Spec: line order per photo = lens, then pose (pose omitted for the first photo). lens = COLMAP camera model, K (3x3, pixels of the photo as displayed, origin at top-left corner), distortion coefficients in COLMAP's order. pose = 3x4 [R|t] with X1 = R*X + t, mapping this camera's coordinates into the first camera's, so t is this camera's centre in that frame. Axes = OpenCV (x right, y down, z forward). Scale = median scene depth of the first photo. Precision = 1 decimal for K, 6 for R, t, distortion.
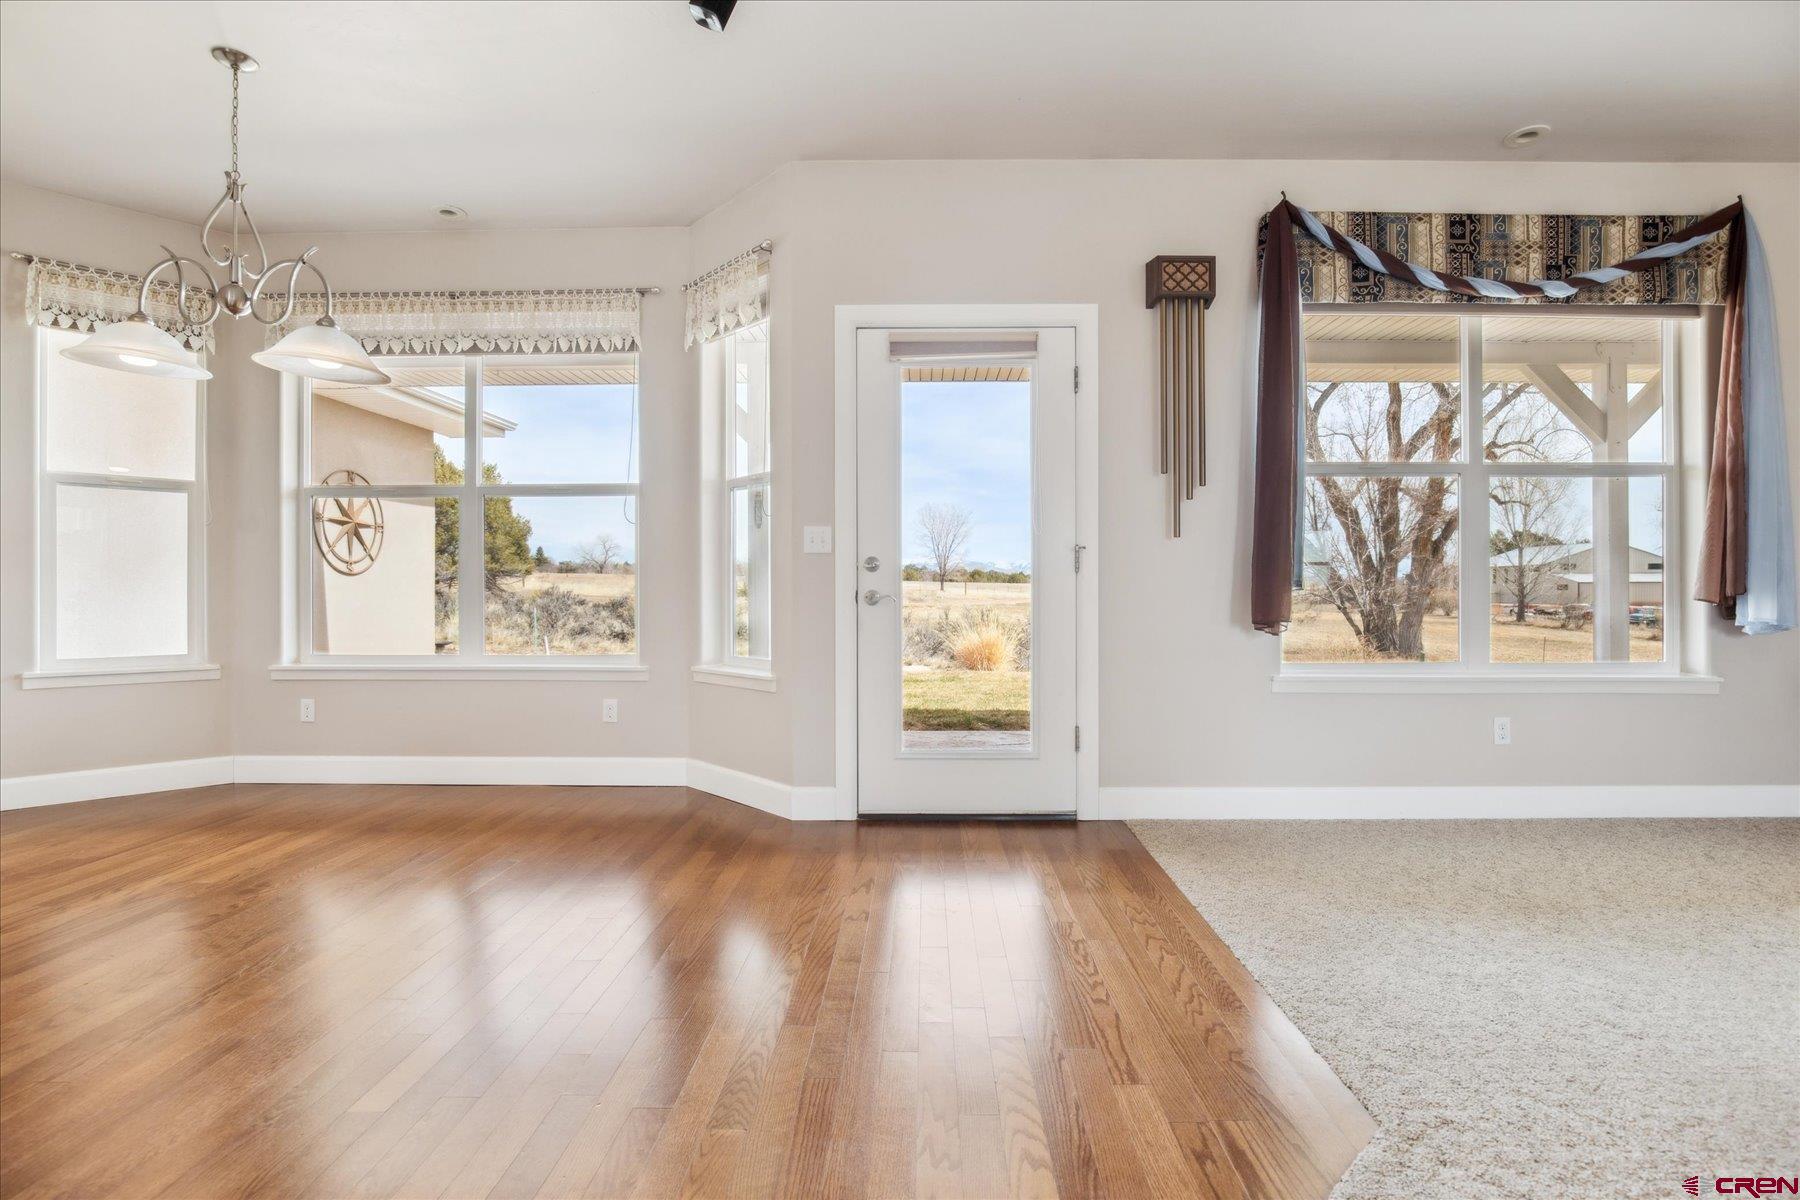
lens RADIAL K [[848.1, 0, 917.6], [0, 848.1, 592.8], [0, 0, 1]] dist [-0.027744, 0.005602]
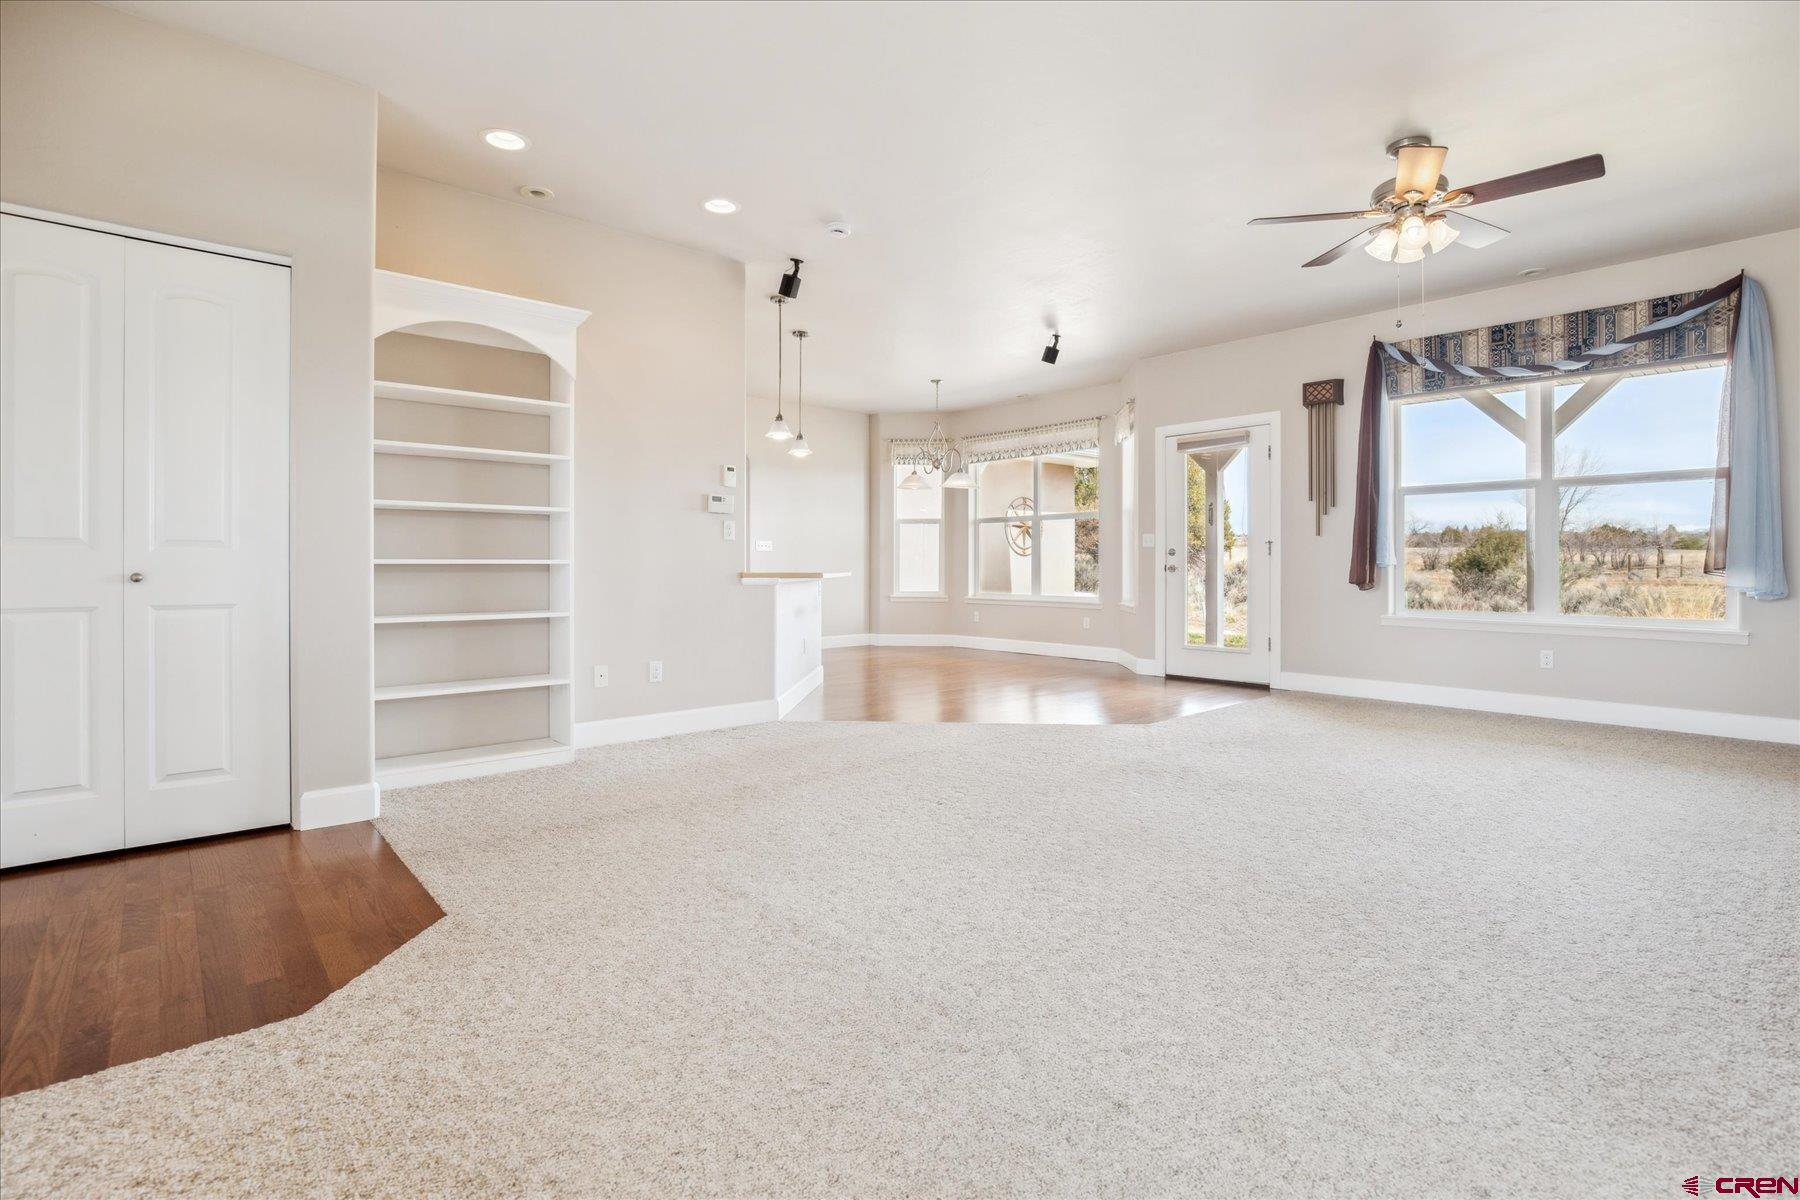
lens RADIAL K [[848.1, 0, 907.9], [0, 848.1, 565.2], [0, 0, 1]] dist [-0.027744, 0.005602]
pose [[0.677626, 0.001384, -0.735405, 1.032103], [-0.001969, 0.999998, 0.000068, -0.000722], [0.735404, 0.001402, 0.677627, -0.865582]]
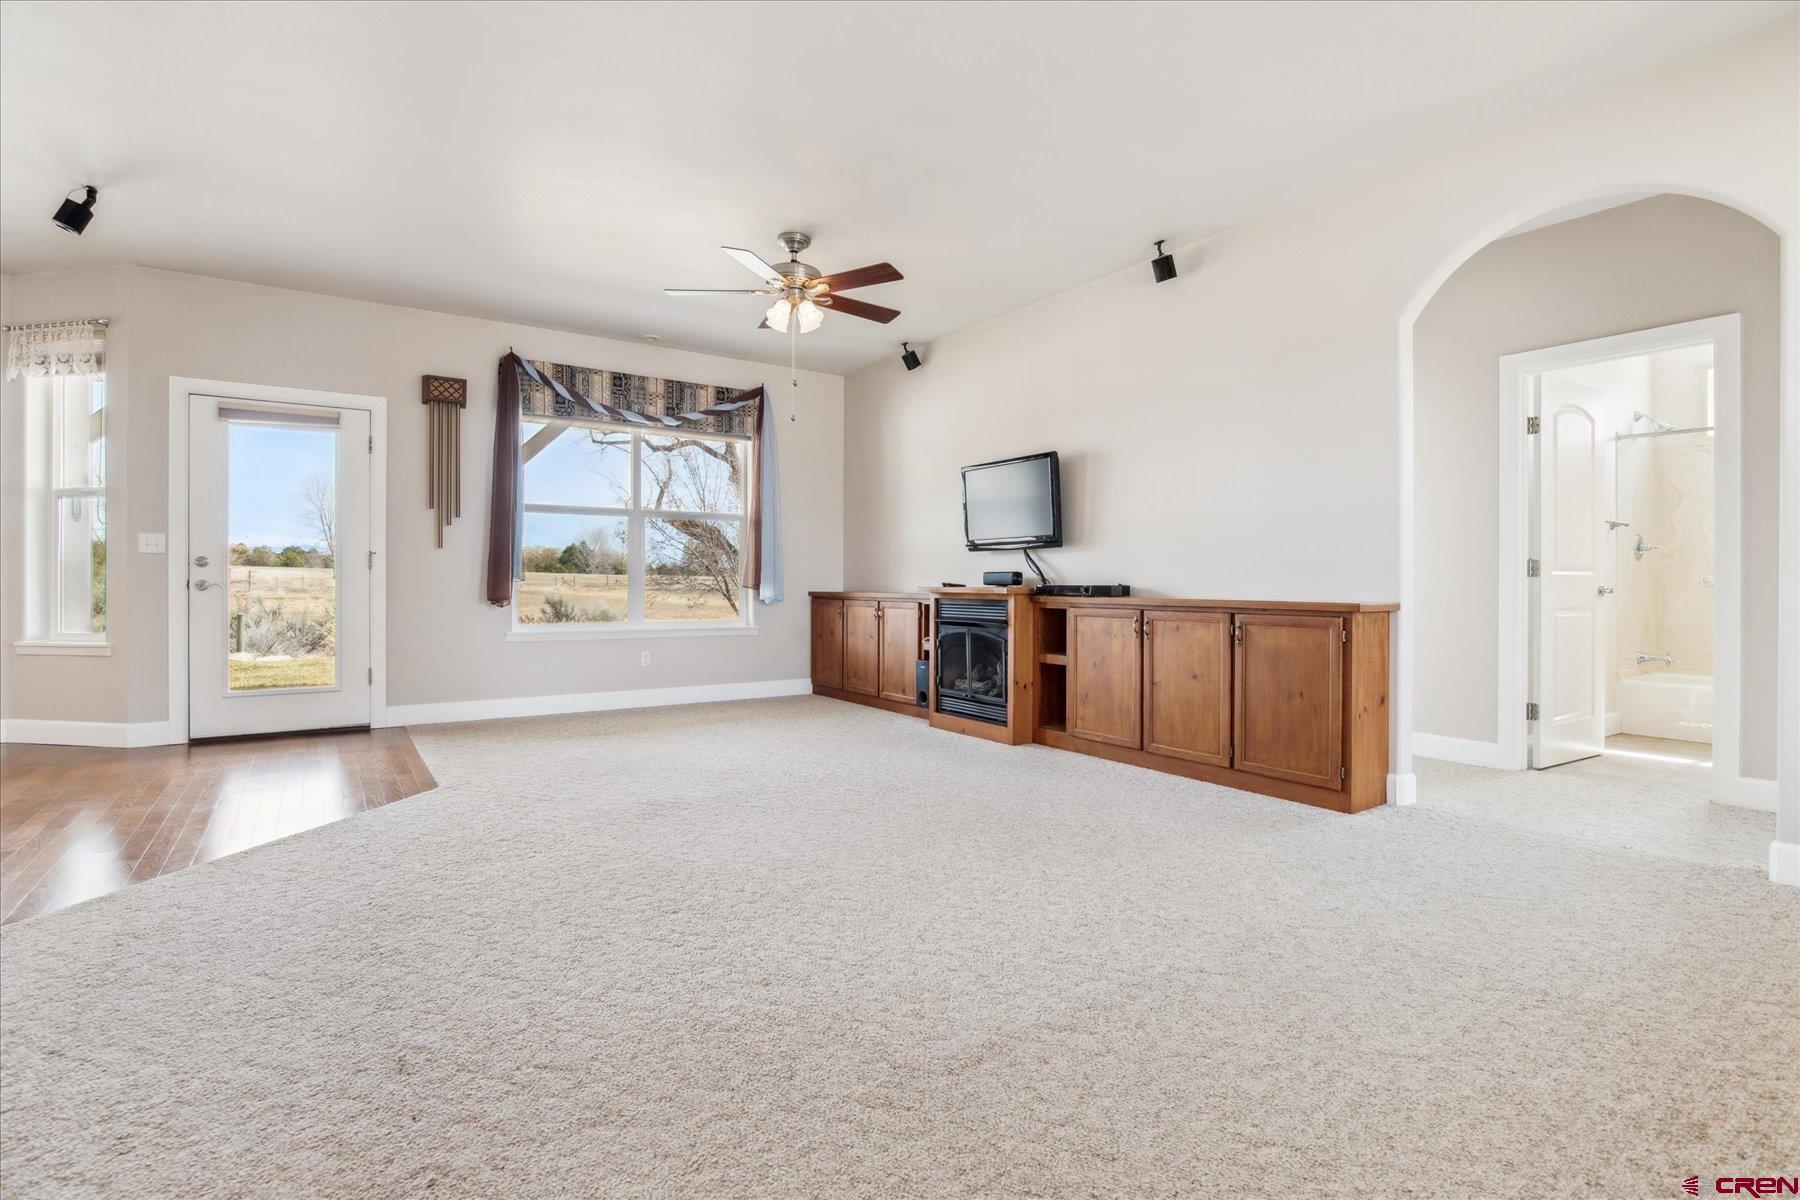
lens RADIAL K [[863.6, 0, 924.3], [0, 863.6, 585.1], [0, 0, 1]] dist [-0.022626, 0.002912]
pose [[0.808790, 0.000949, 0.588096, 0.088358], [-0.002614, 0.999995, 0.001982, -0.000431], [-0.588091, -0.003141, 0.808789, -0.877417]]
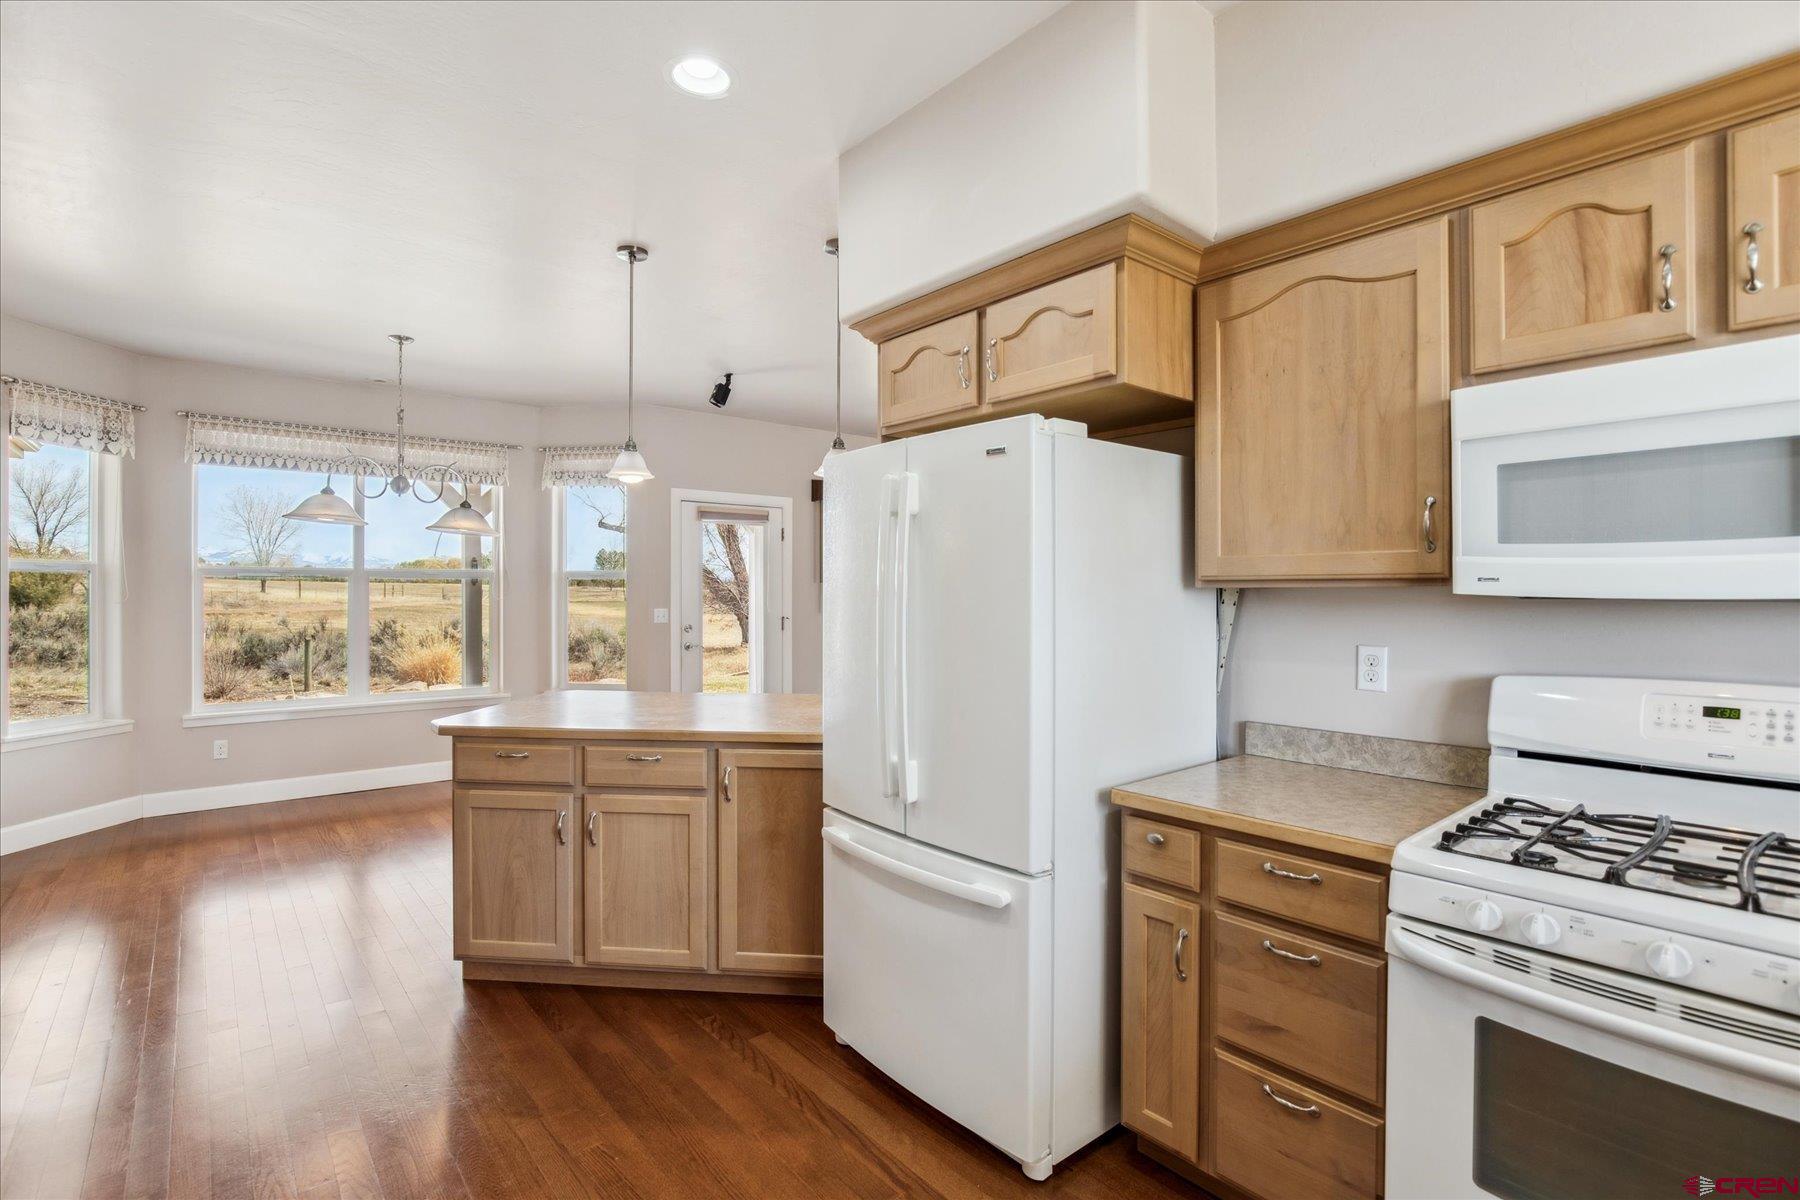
lens RADIAL K [[848.1, 0, 896.4], [0, 848.1, 593.1], [0, 0, 1]] dist [-0.027744, 0.005602]
pose [[0.760760, 0.002158, 0.649030, -0.926688], [-0.002785, 0.999996, -0.000060, -0.114430], [-0.649027, -0.001761, 0.760763, -0.719799]]
